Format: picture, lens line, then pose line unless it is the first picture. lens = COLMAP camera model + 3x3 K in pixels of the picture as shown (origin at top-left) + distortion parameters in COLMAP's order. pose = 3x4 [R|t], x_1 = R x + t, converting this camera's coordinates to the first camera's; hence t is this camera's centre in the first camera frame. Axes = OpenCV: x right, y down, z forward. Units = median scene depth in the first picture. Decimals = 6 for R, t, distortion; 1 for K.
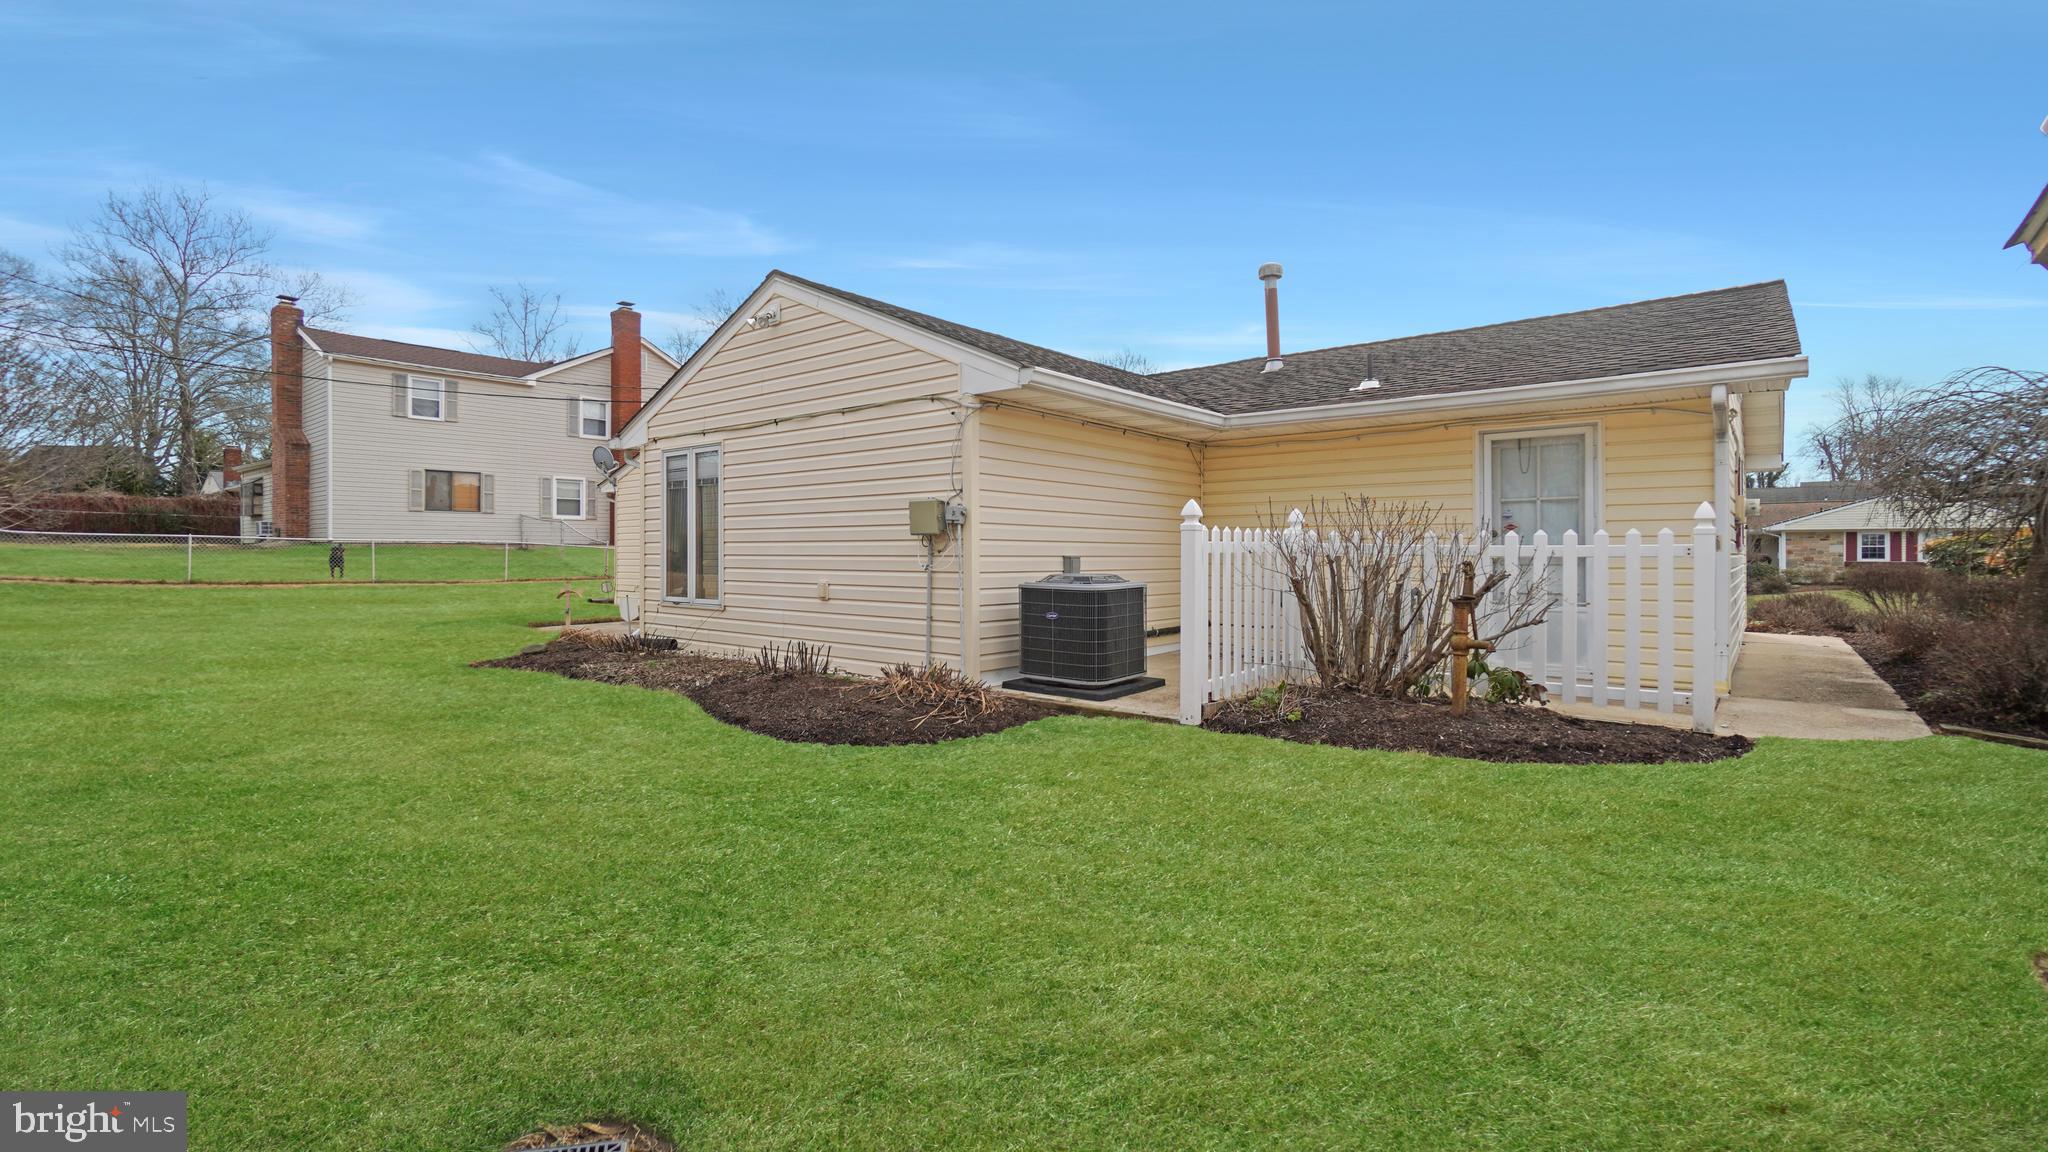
lens RADIAL K [[901.4, 0, 1024.0], [0, 901.4, 576.0], [0, 0, 1]] dist [0.036270, -0.000025]
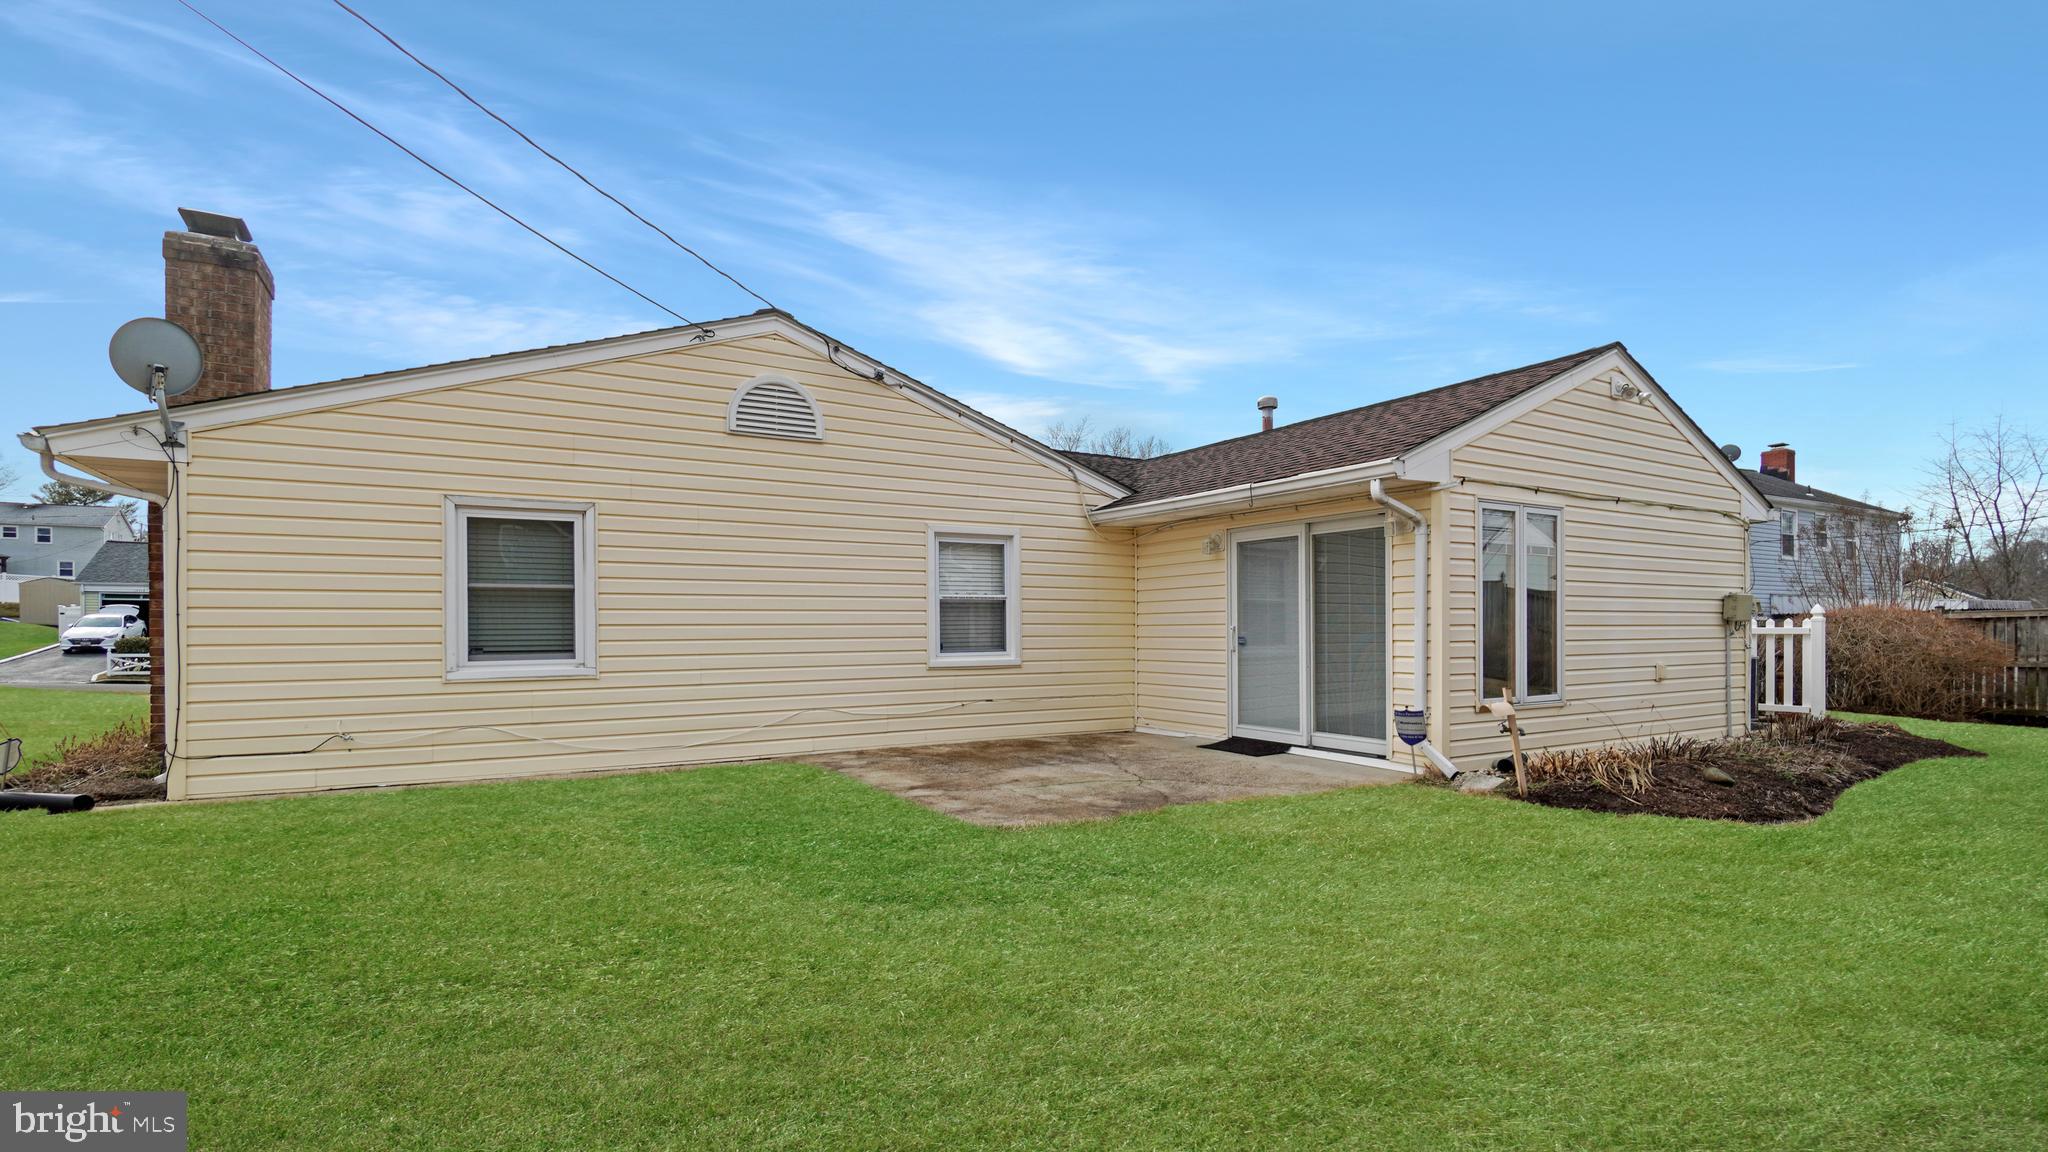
lens RADIAL K [[958.2, 0, 1020.2], [0, 958.2, 662.2], [0, 0, 1]] dist [0.000213, -0.005585]
pose [[0.325265, -0.028600, 0.945190, -1.332167], [0.031656, 0.999312, 0.019344, -0.035659], [-0.945093, 0.023629, 0.325946, 1.173886]]
